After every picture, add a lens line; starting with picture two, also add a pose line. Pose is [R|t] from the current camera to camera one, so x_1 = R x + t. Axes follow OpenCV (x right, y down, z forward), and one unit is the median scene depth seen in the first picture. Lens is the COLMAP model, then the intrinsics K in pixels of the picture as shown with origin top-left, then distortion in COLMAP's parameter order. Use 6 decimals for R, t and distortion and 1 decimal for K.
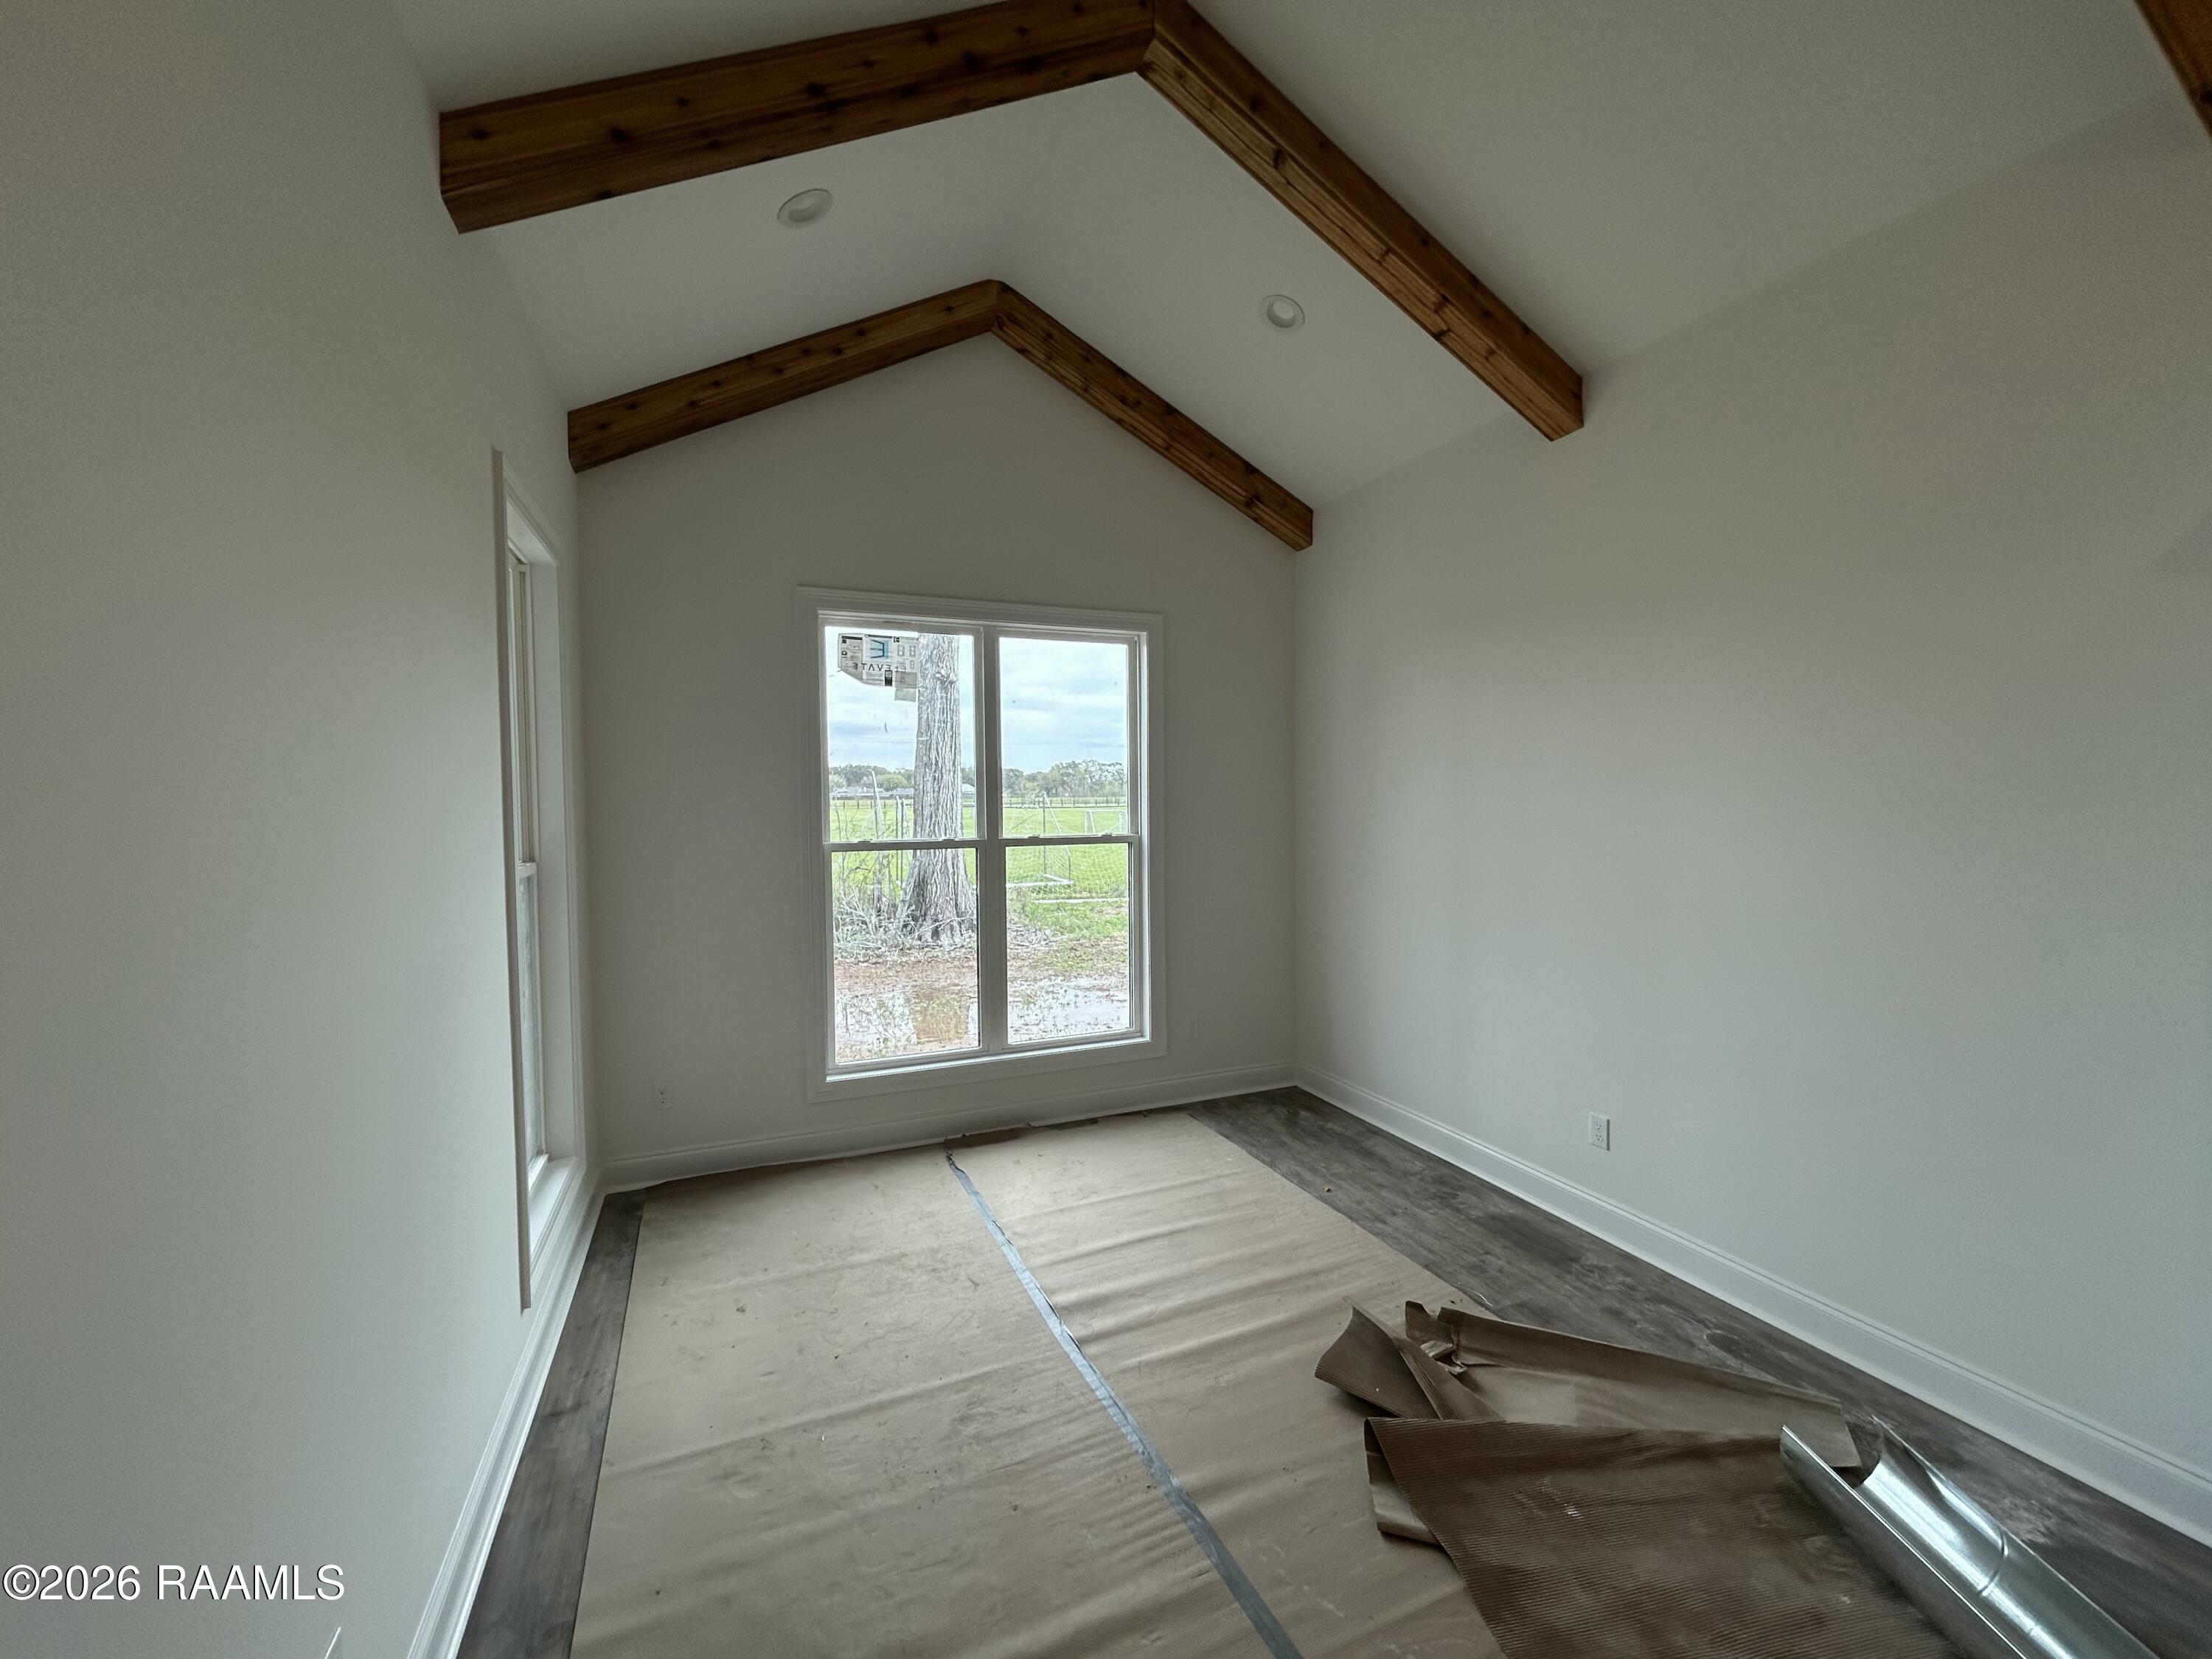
lens RADIAL K [[889.2, 0, 1089.3], [0, 889.2, 831.4], [0, 0, 1]] dist [-0.002177, 0.001328]
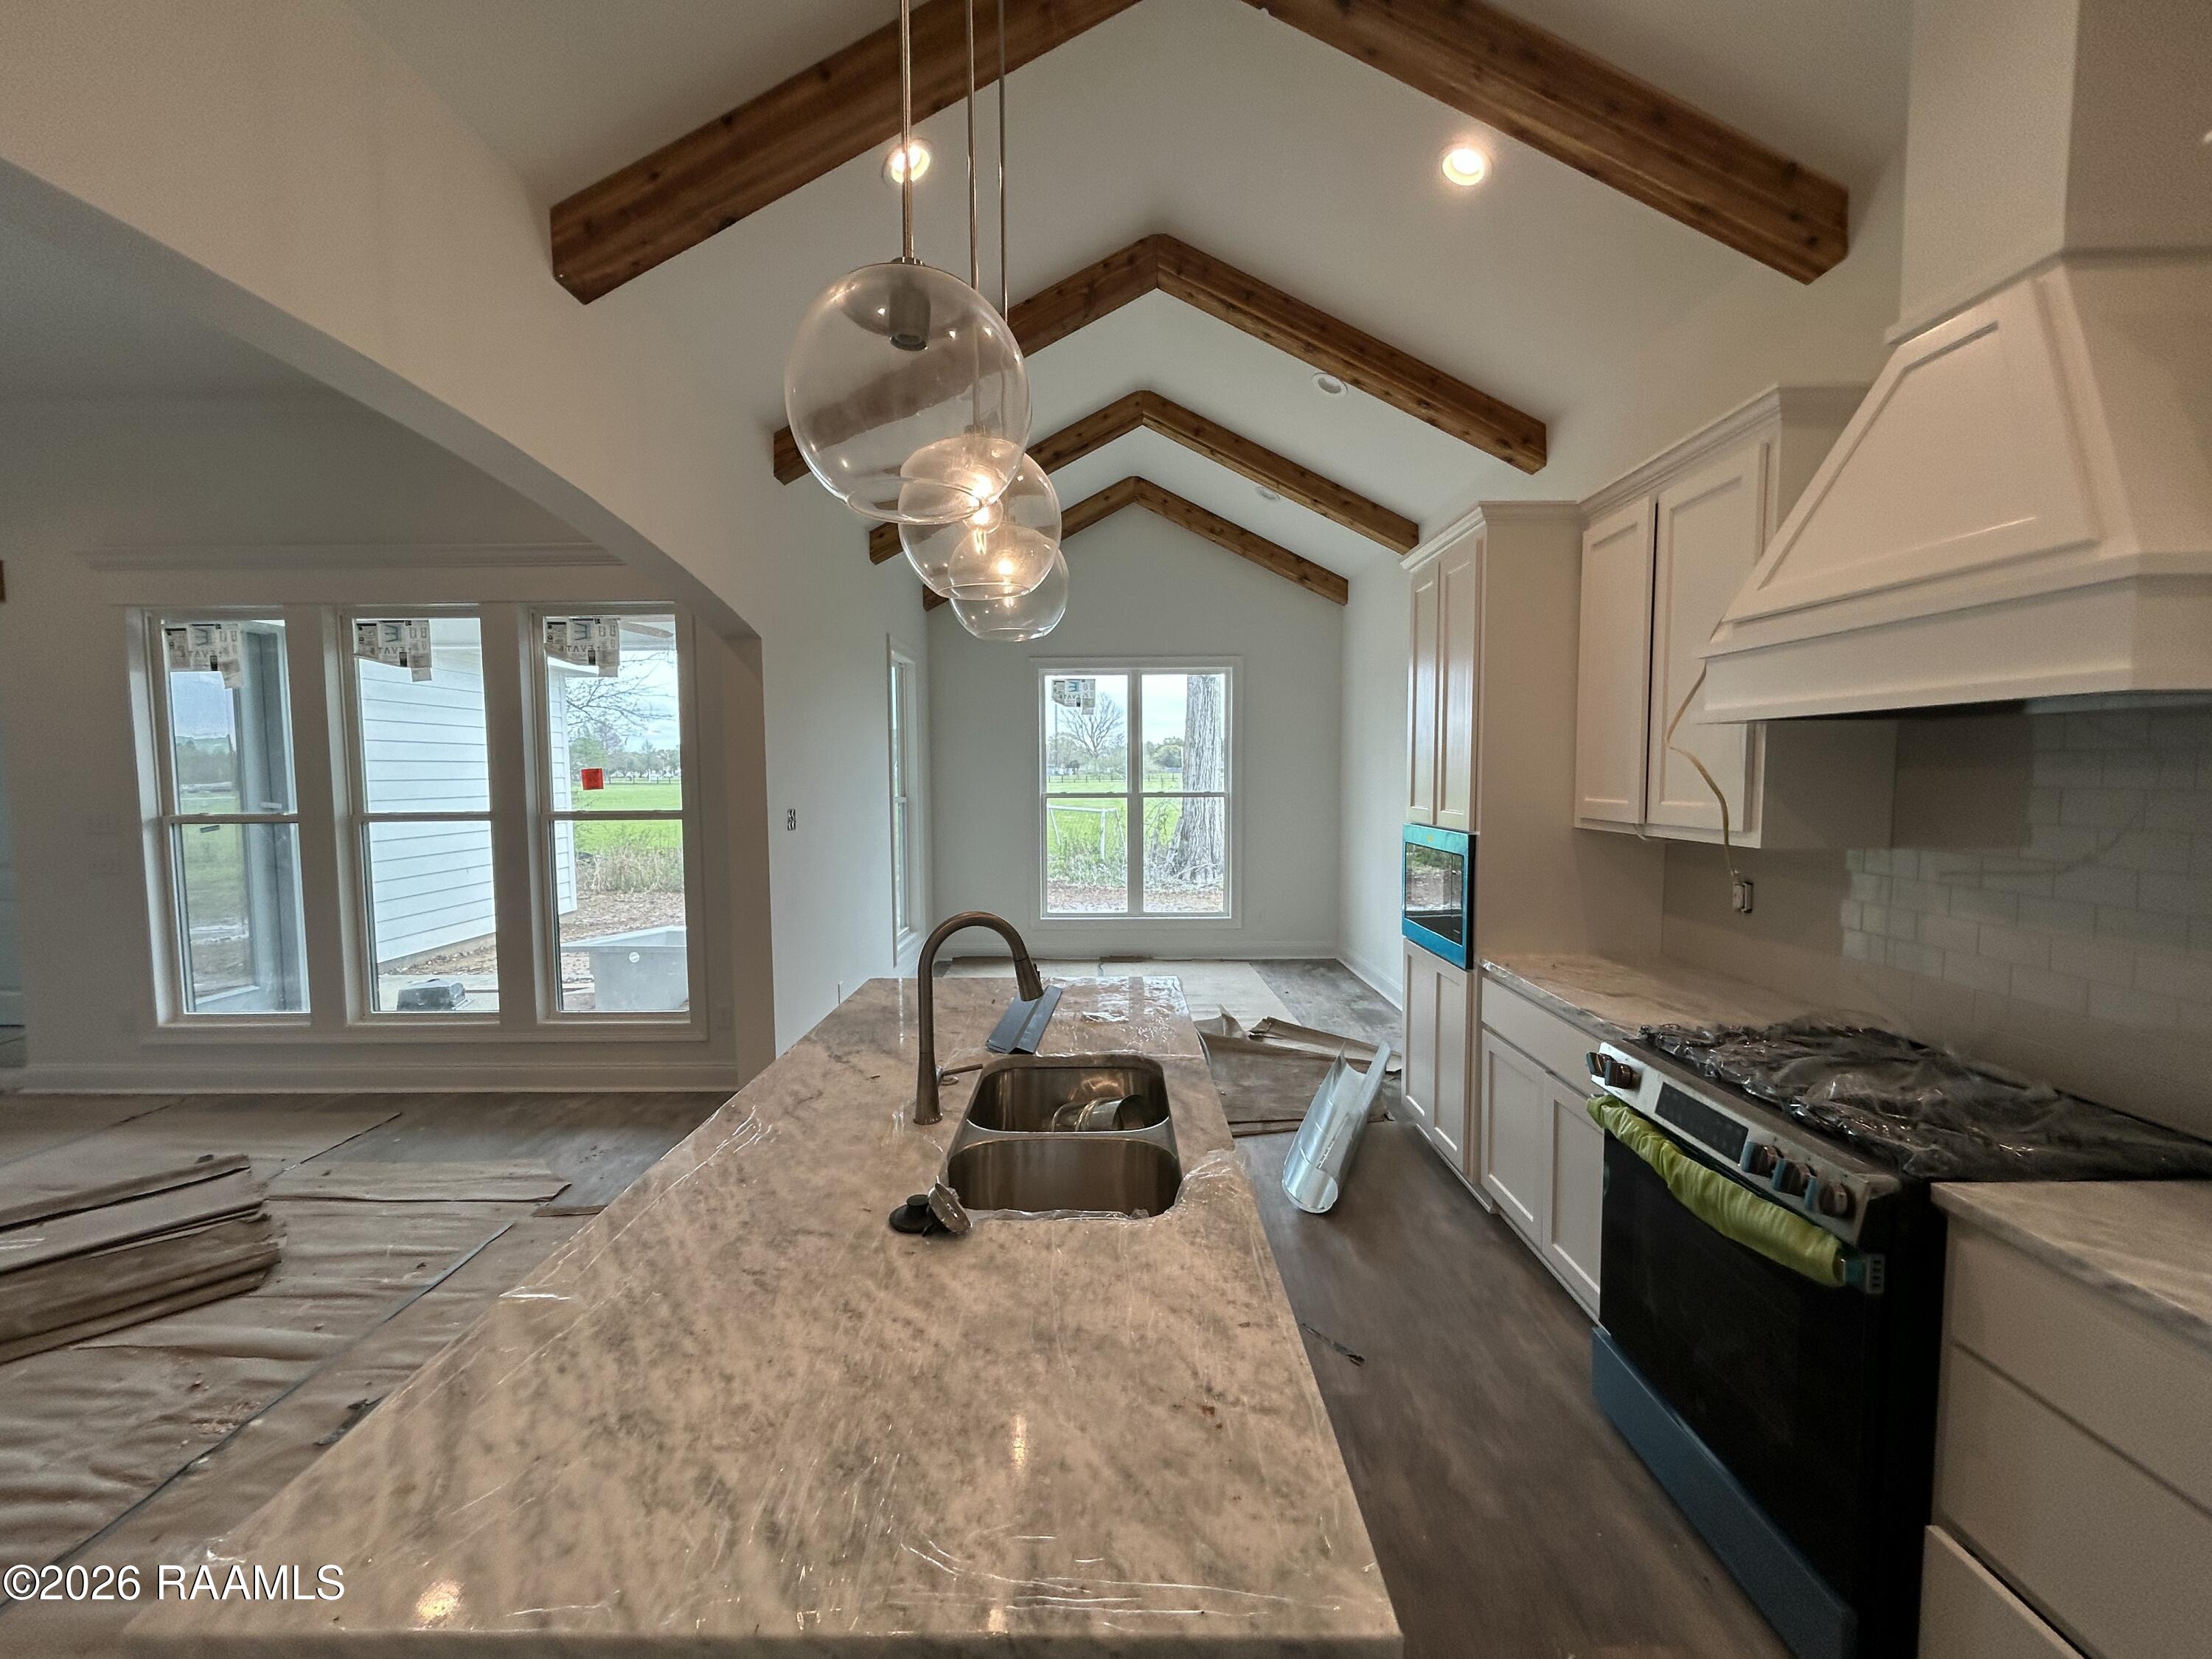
lens RADIAL K [[889.2, 0, 1104.9], [0, 889.2, 830.0], [0, 0, 1]] dist [-0.002177, 0.001328]
pose [[0.926801, 0.025125, -0.374710, 0.500883], [-0.014481, 0.999408, 0.031197, 0.029016], [0.375272, -0.023488, 0.926617, -0.650359]]
